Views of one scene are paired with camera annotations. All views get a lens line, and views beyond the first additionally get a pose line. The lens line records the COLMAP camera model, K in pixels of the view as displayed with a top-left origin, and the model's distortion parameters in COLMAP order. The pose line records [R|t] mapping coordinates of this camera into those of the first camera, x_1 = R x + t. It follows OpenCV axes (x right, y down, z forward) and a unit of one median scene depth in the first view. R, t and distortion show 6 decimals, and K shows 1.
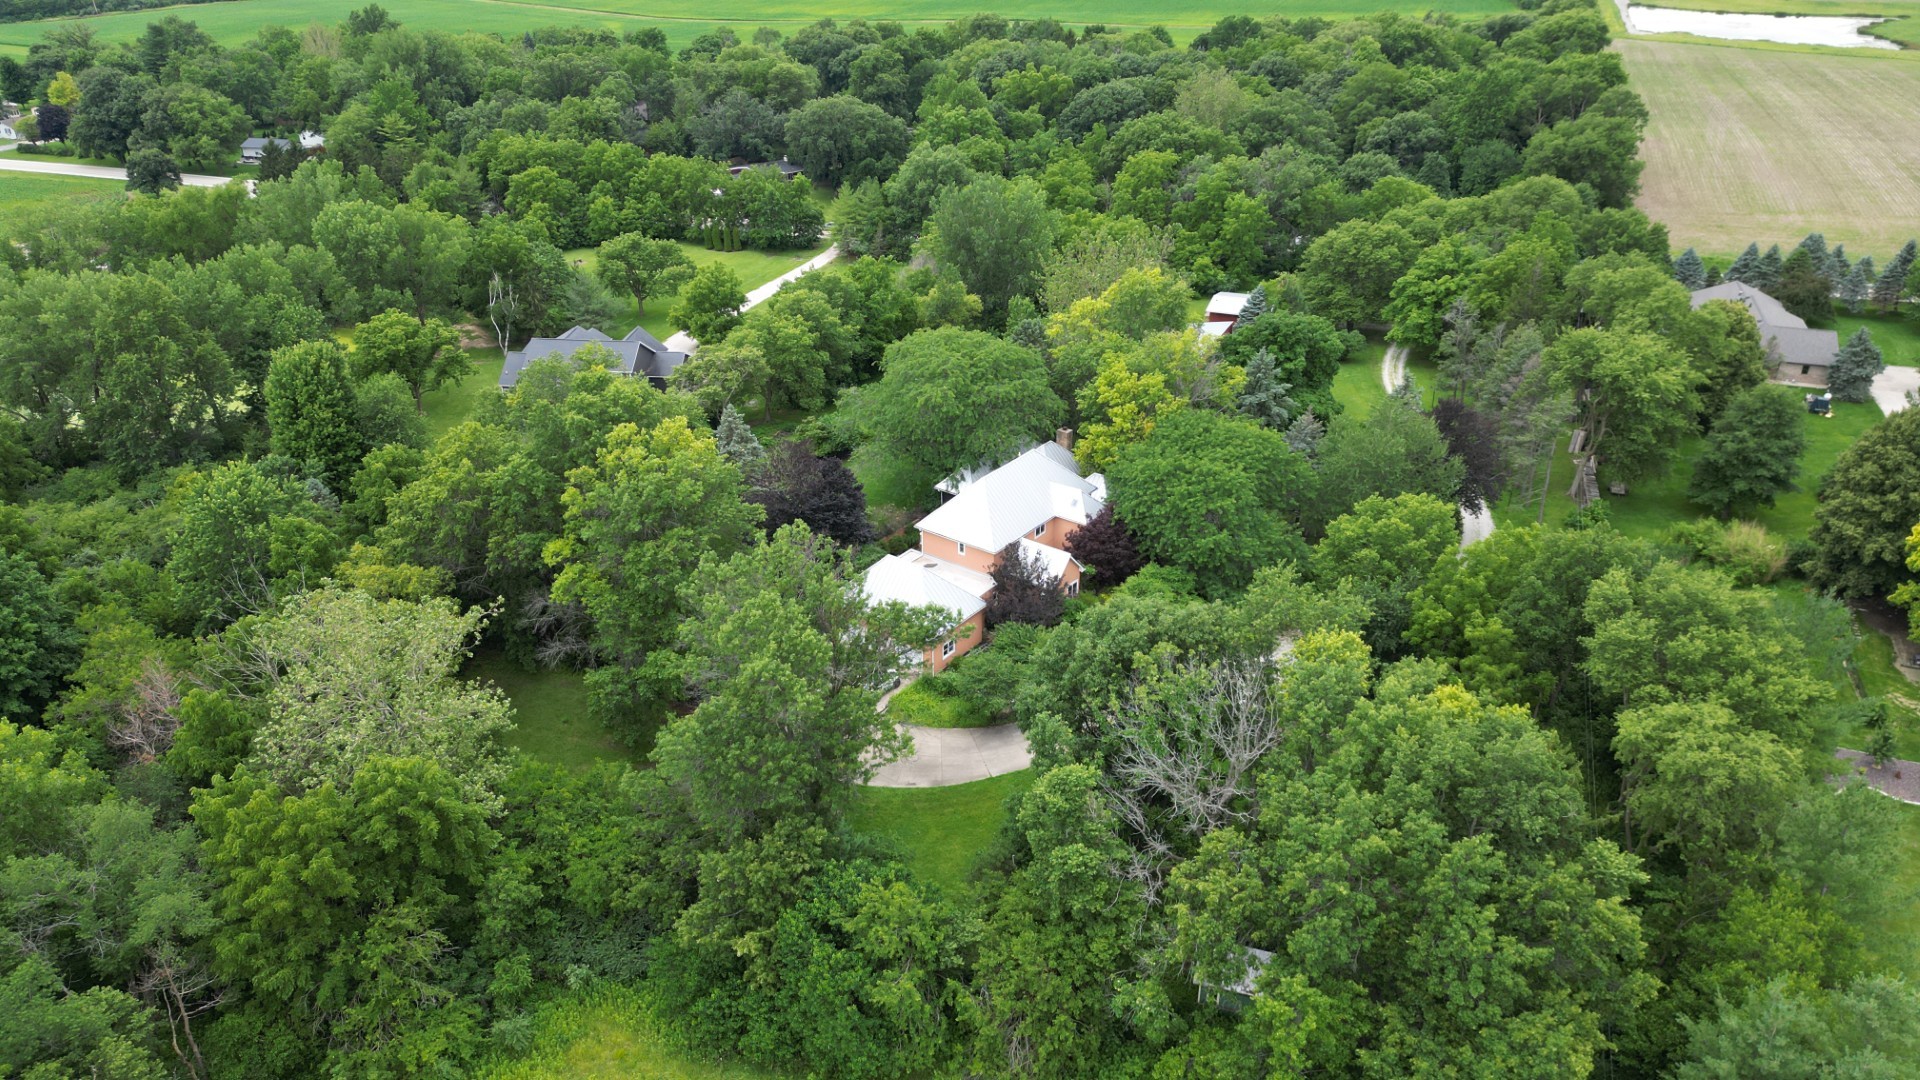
lens RADIAL K [[1346.2, 0, 964.3], [0, 1346.2, 533.5], [0, 0, 1]] dist [0.083238, -0.087027]
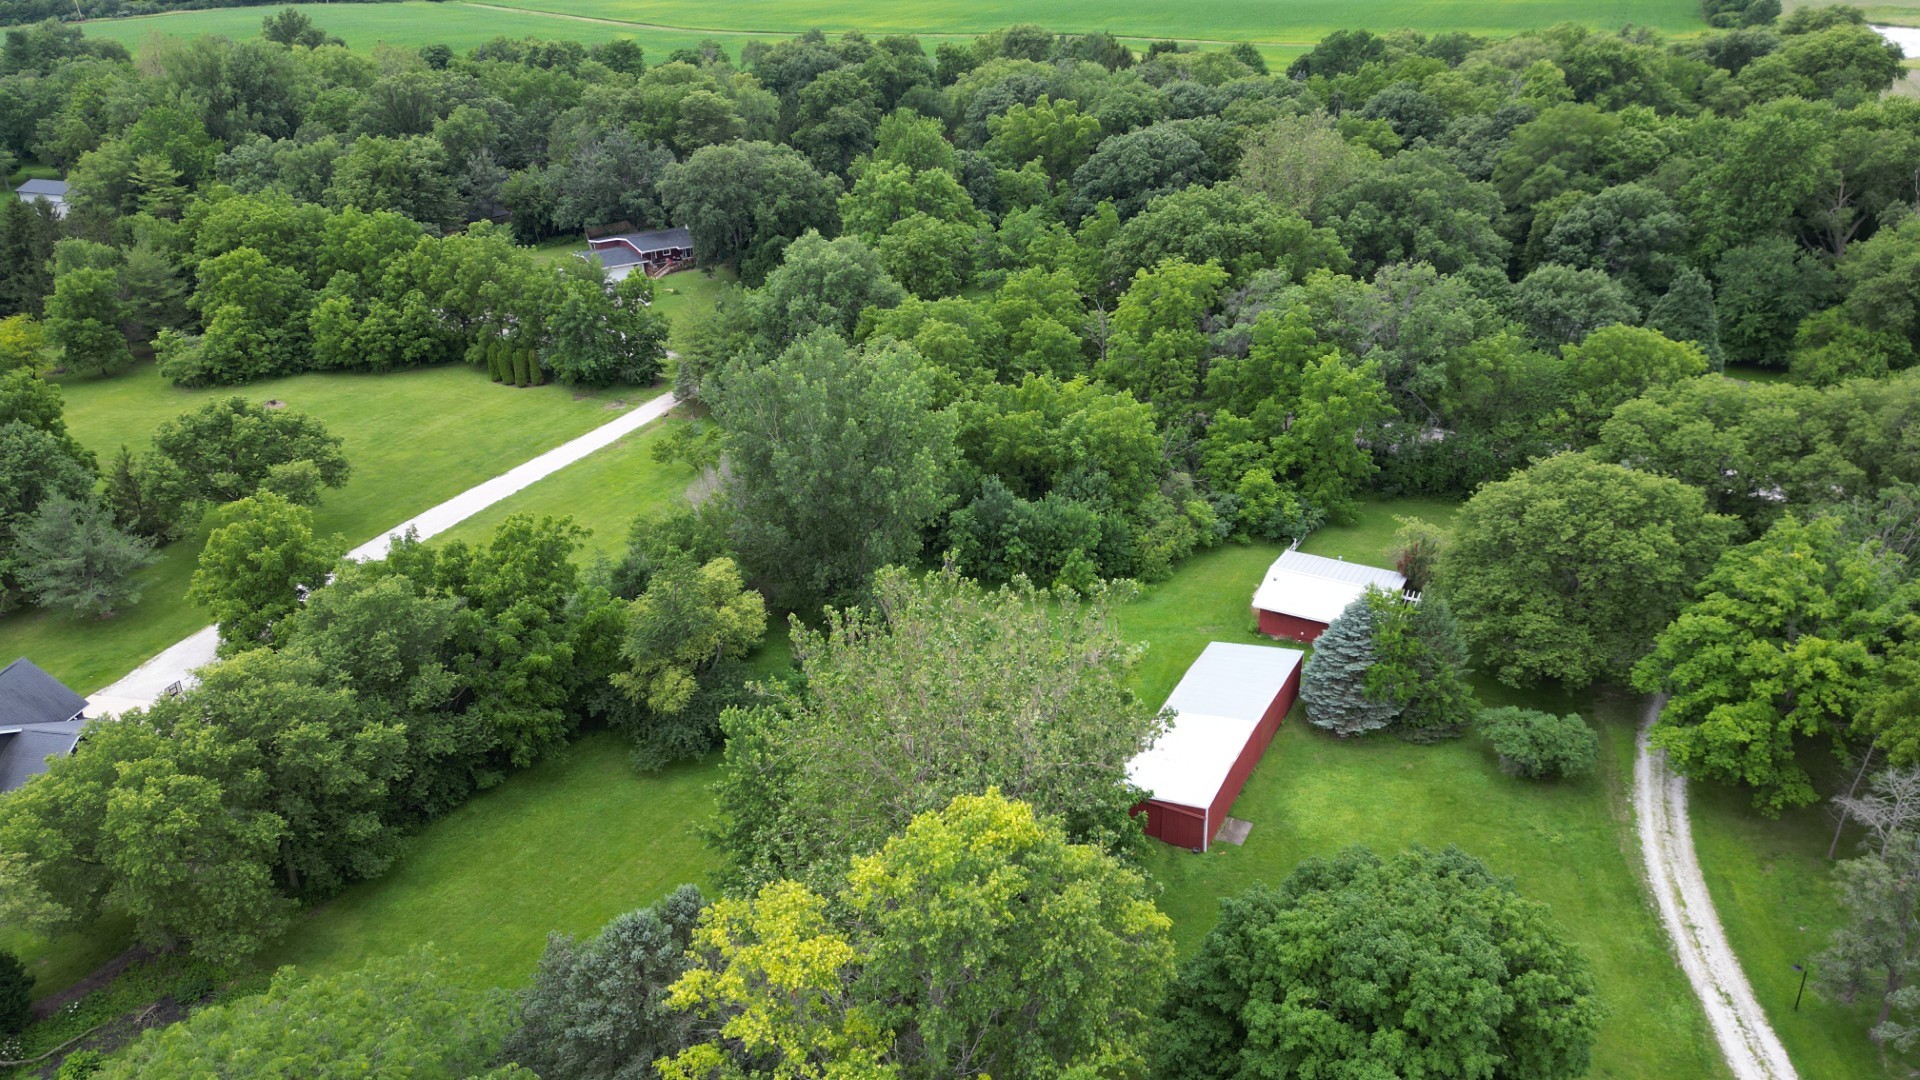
lens RADIAL K [[1340.6, 0, 965.6], [0, 1340.6, 541.7], [0, 0, 1]] dist [0.086145, -0.087299]
pose [[0.996681, 0.035902, -0.073063, 0.100947], [-0.036167, 0.999343, -0.002301, -0.171059], [0.072932, 0.004936, 0.997325, 0.458485]]
